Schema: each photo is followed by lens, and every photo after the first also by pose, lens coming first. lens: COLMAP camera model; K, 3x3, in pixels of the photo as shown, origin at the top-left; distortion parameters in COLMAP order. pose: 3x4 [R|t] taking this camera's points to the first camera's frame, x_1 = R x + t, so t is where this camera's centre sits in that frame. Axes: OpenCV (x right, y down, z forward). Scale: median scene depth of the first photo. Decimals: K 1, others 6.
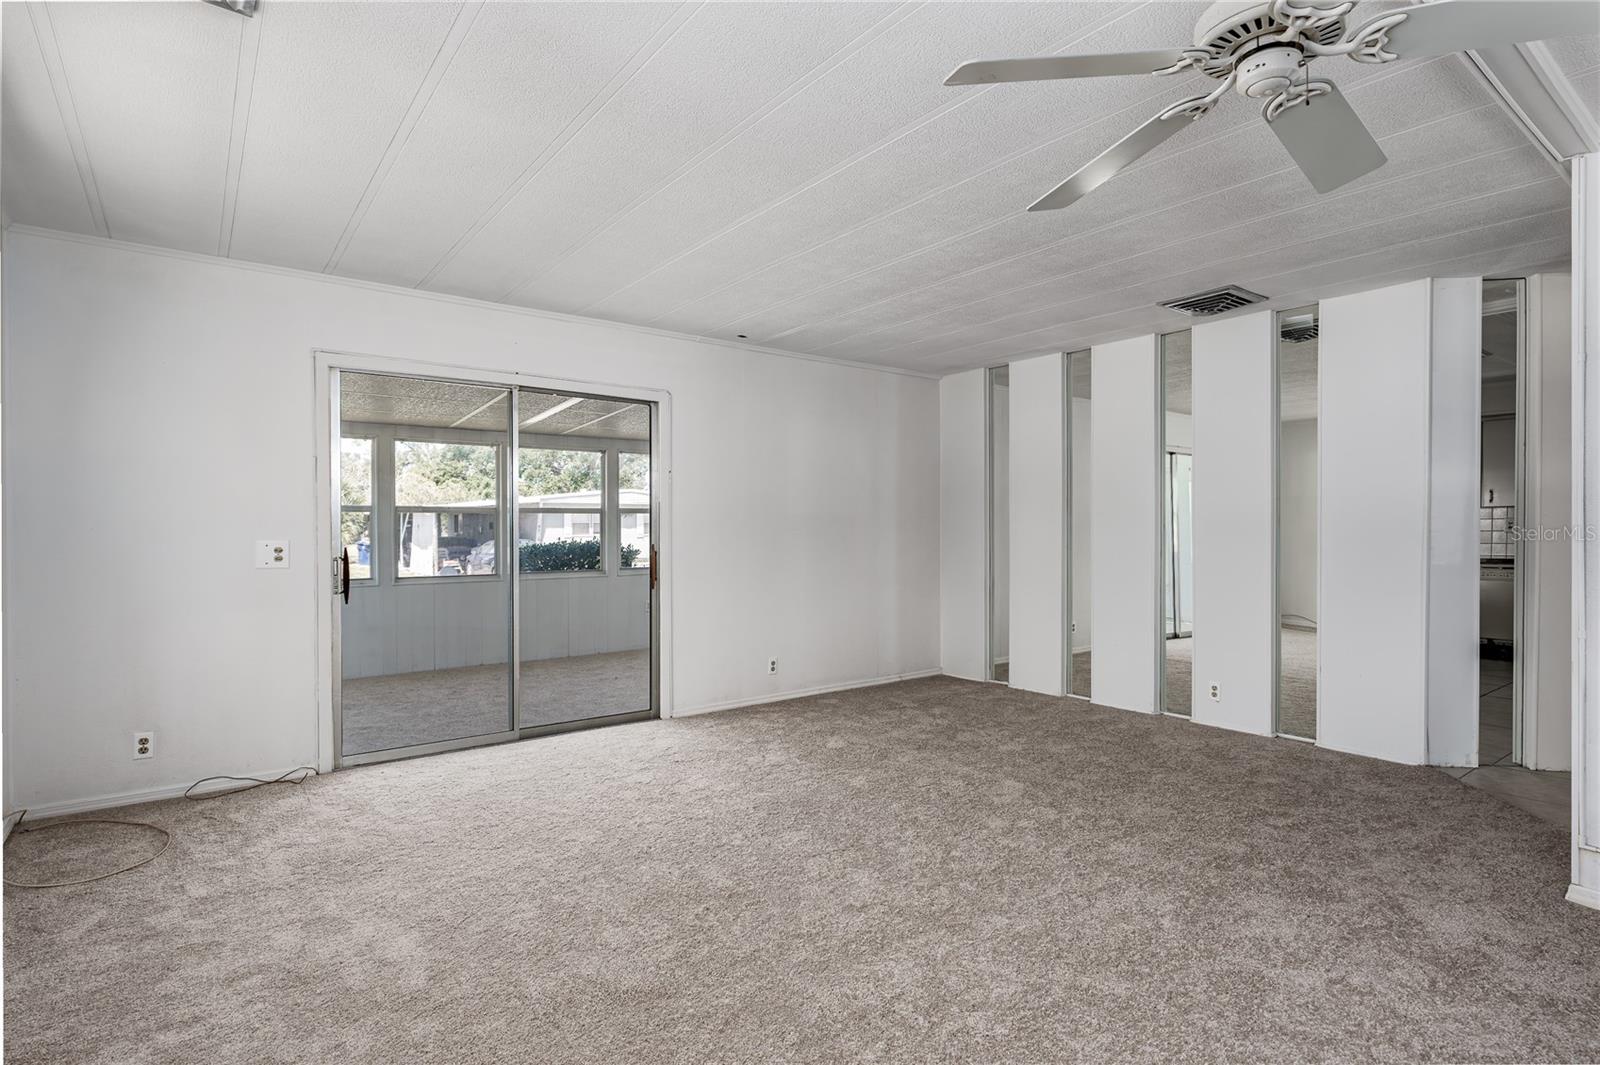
lens RADIAL K [[772.8, 0, 801.7], [0, 772.8, 538.1], [0, 0, 1]] dist [-0.002153, 0.000461]
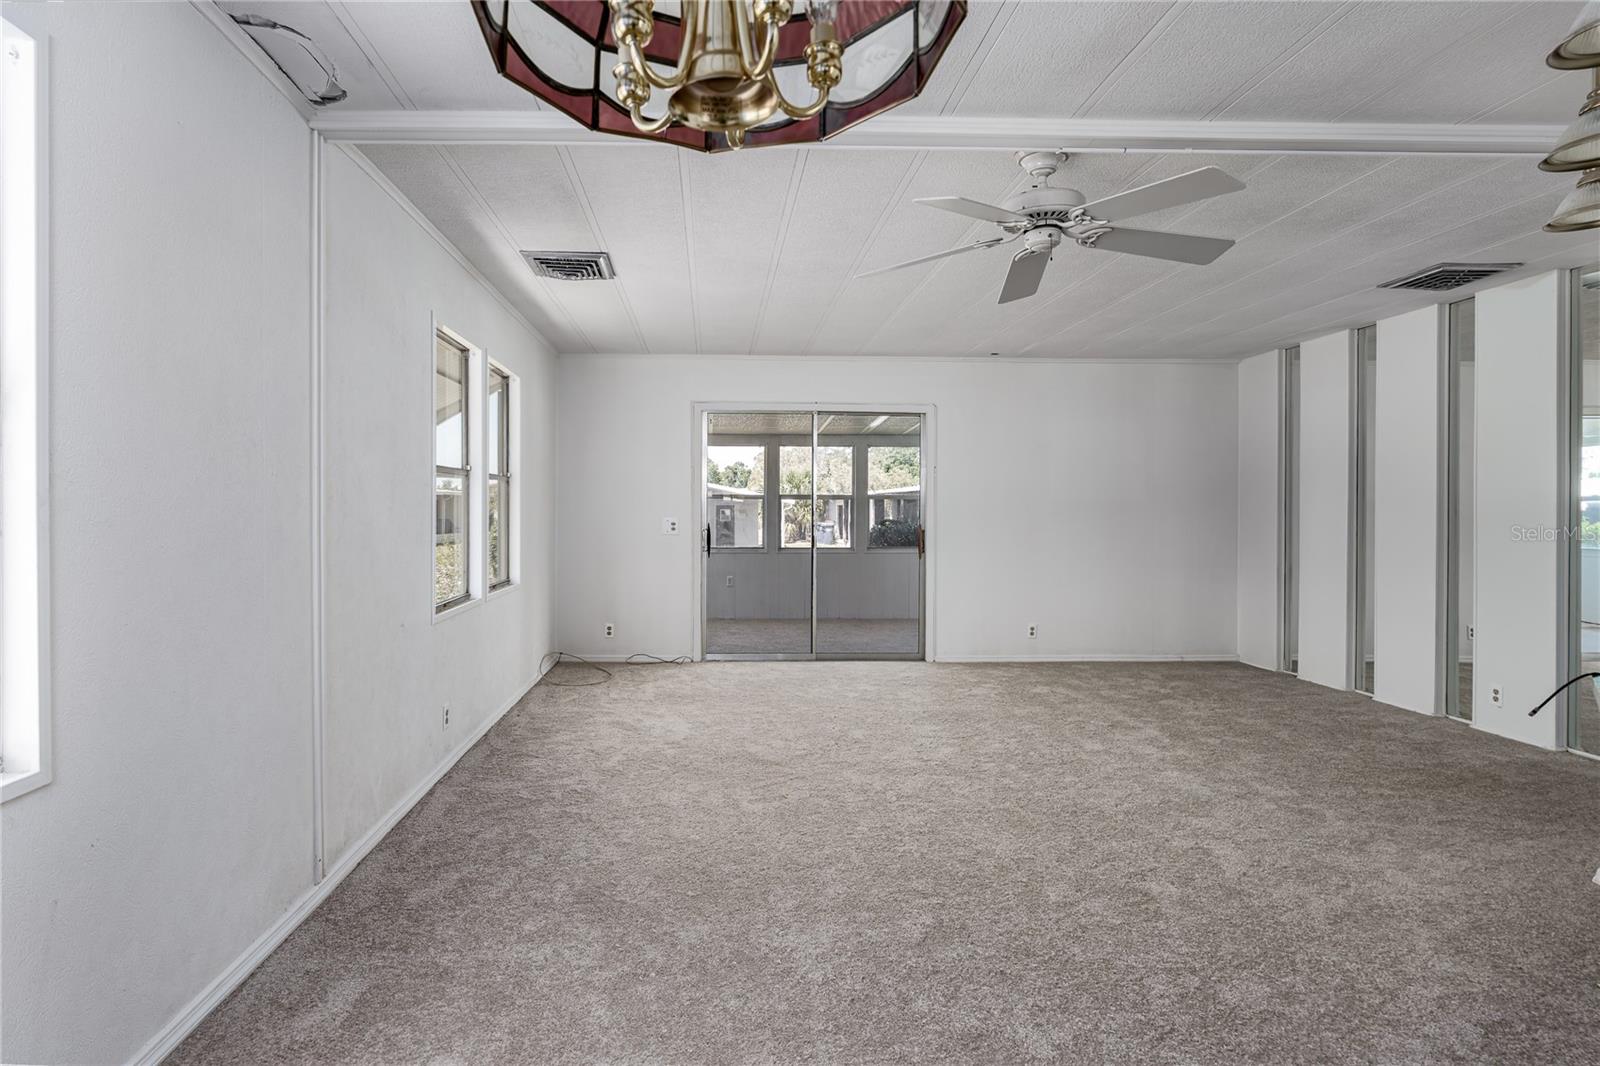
lens RADIAL K [[814.8, 0, 796.7], [0, 814.8, 518.4], [0, 0, 1]] dist [0.004814, 0.000766]
pose [[0.842538, 0.009105, -0.538560, 0.357860], [-0.012177, 0.999924, -0.002145, 0.003651], [0.538499, 0.008366, 0.842585, -0.246054]]
